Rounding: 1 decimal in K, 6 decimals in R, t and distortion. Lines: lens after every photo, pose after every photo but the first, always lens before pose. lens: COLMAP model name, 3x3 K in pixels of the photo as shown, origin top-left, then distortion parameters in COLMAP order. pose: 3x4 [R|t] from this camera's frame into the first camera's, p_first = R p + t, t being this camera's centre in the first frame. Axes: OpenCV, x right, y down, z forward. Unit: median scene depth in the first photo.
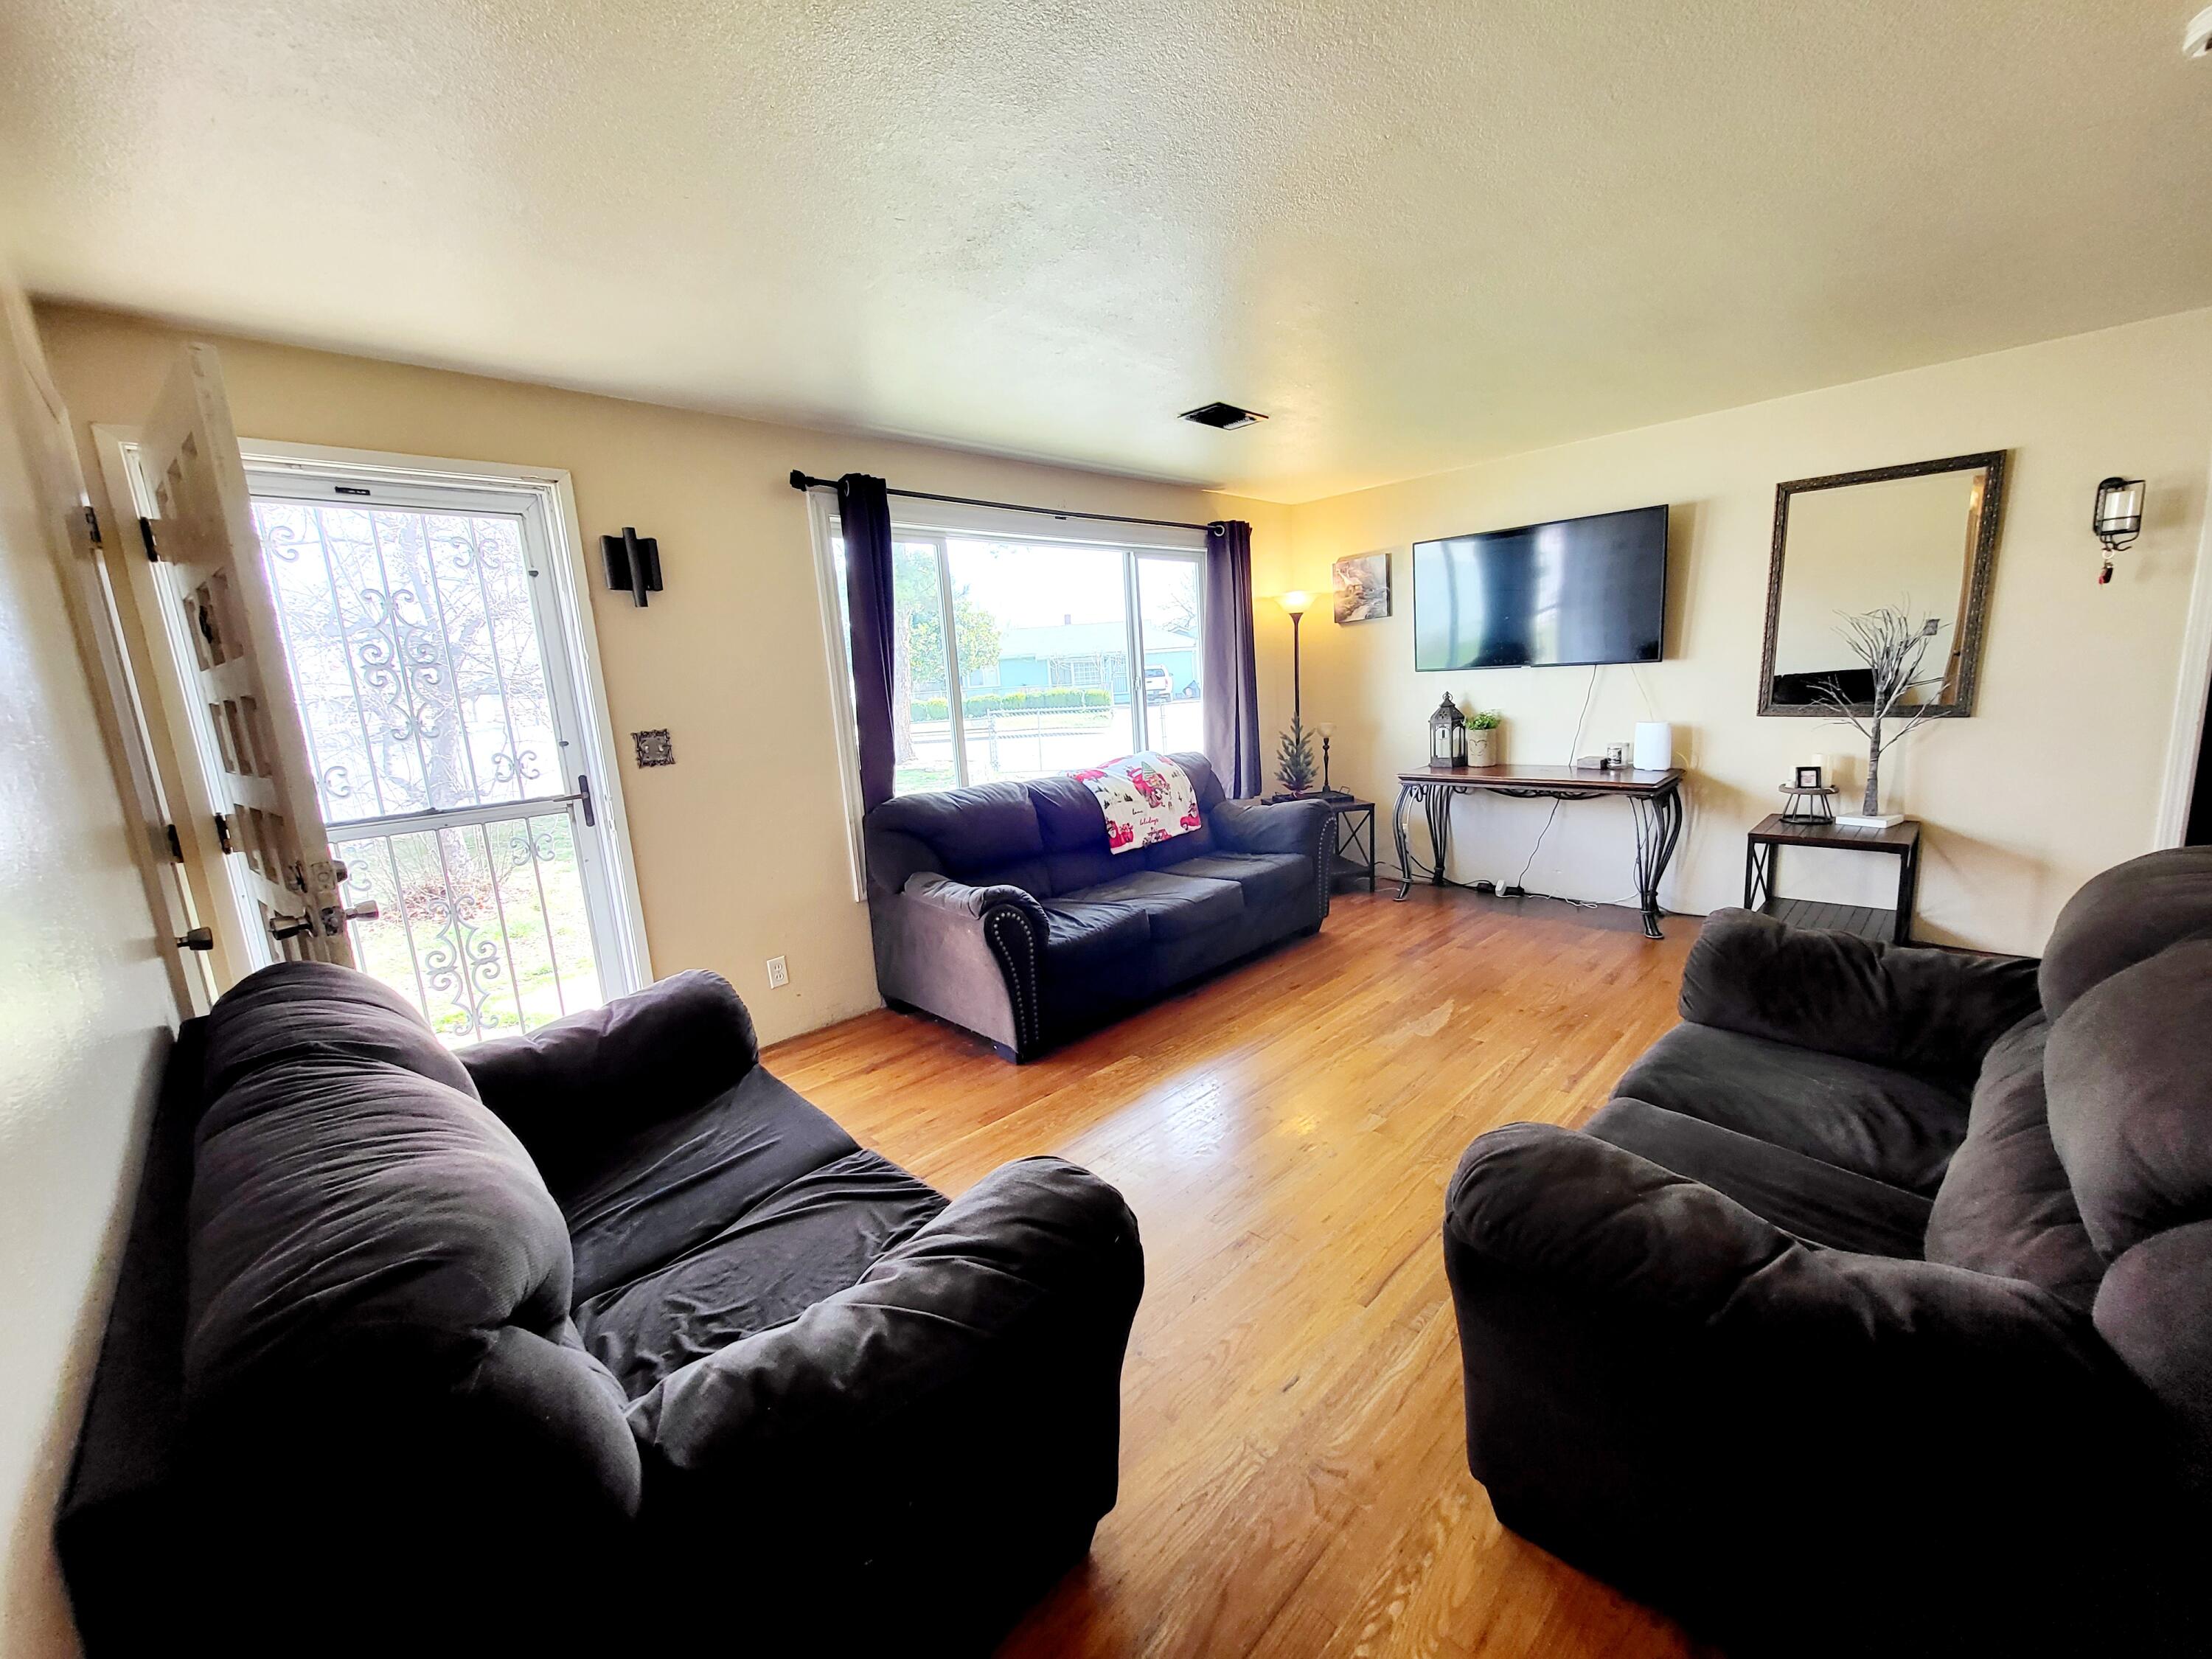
lens RADIAL K [[866.8, 0, 1104.5], [0, 866.8, 830.5], [0, 0, 1]] dist [0.002517, -0.001350]
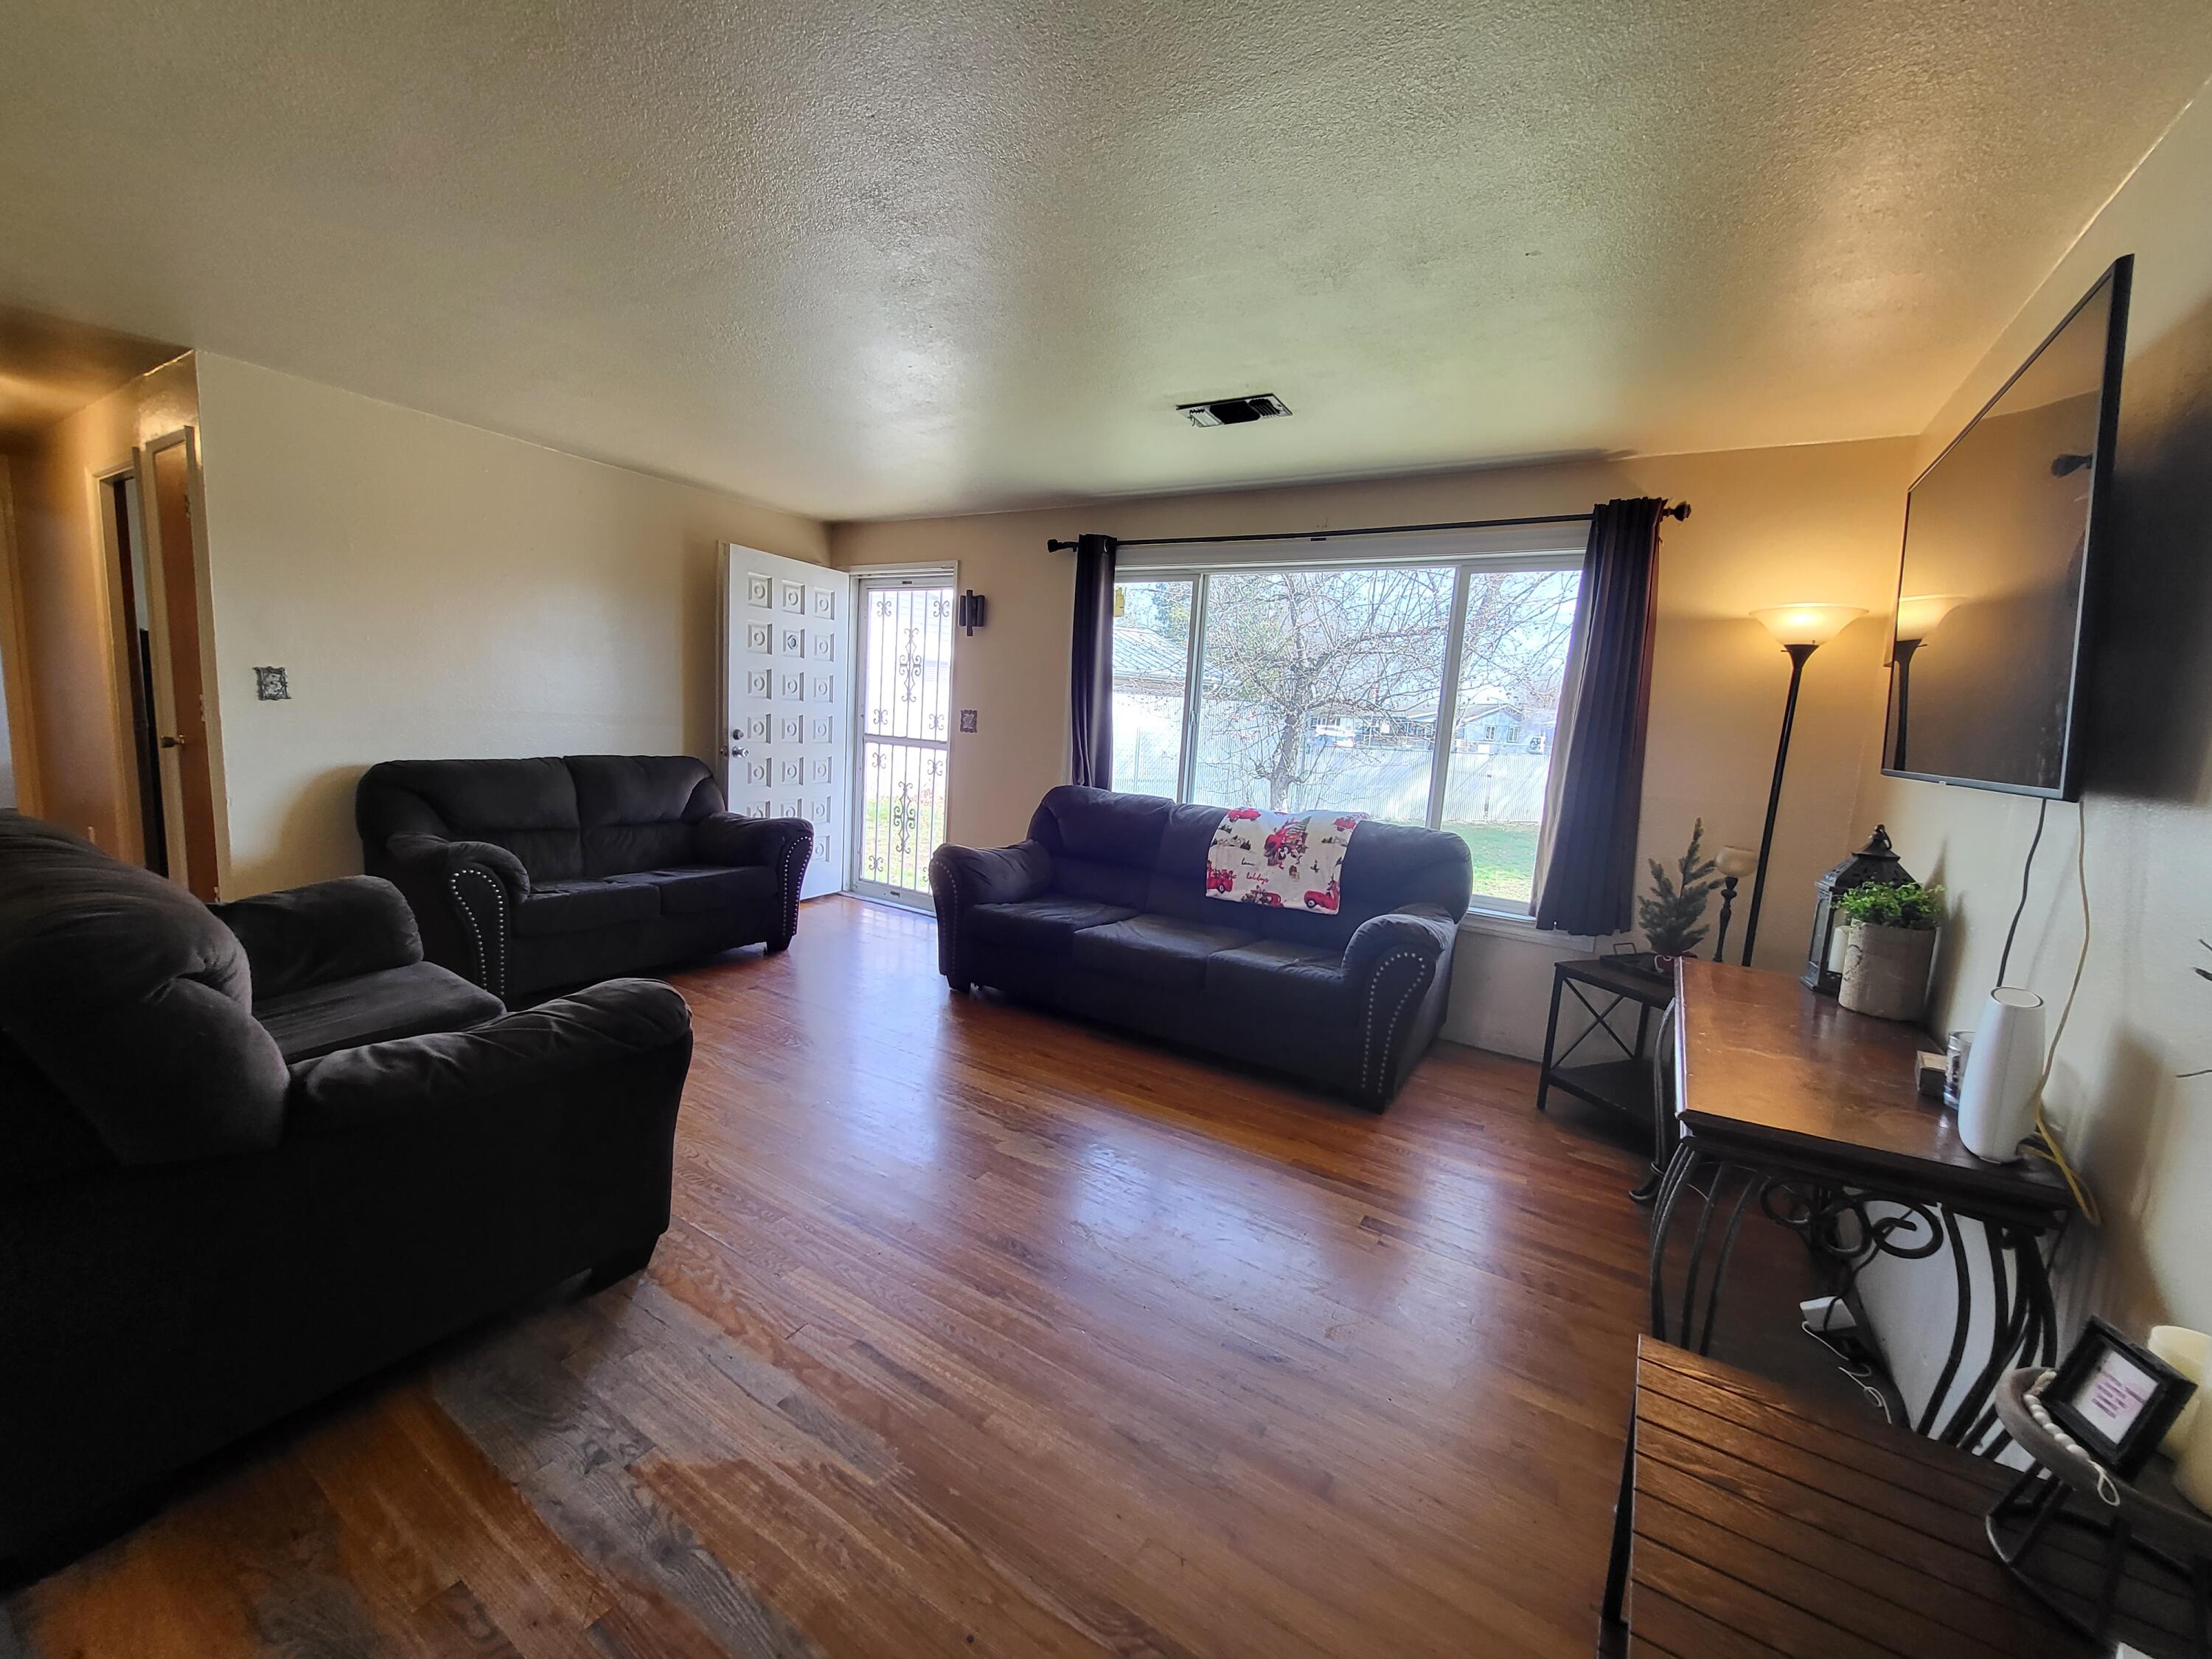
lens RADIAL K [[866.8, 0, 1112.8], [0, 866.8, 831.7], [0, 0, 1]] dist [0.002517, -0.001350]
pose [[0.225699, 0.205890, -0.952192, 0.852126], [-0.245713, 0.957843, 0.148871, -0.151324], [0.942701, 0.200366, 0.266774, 0.630320]]
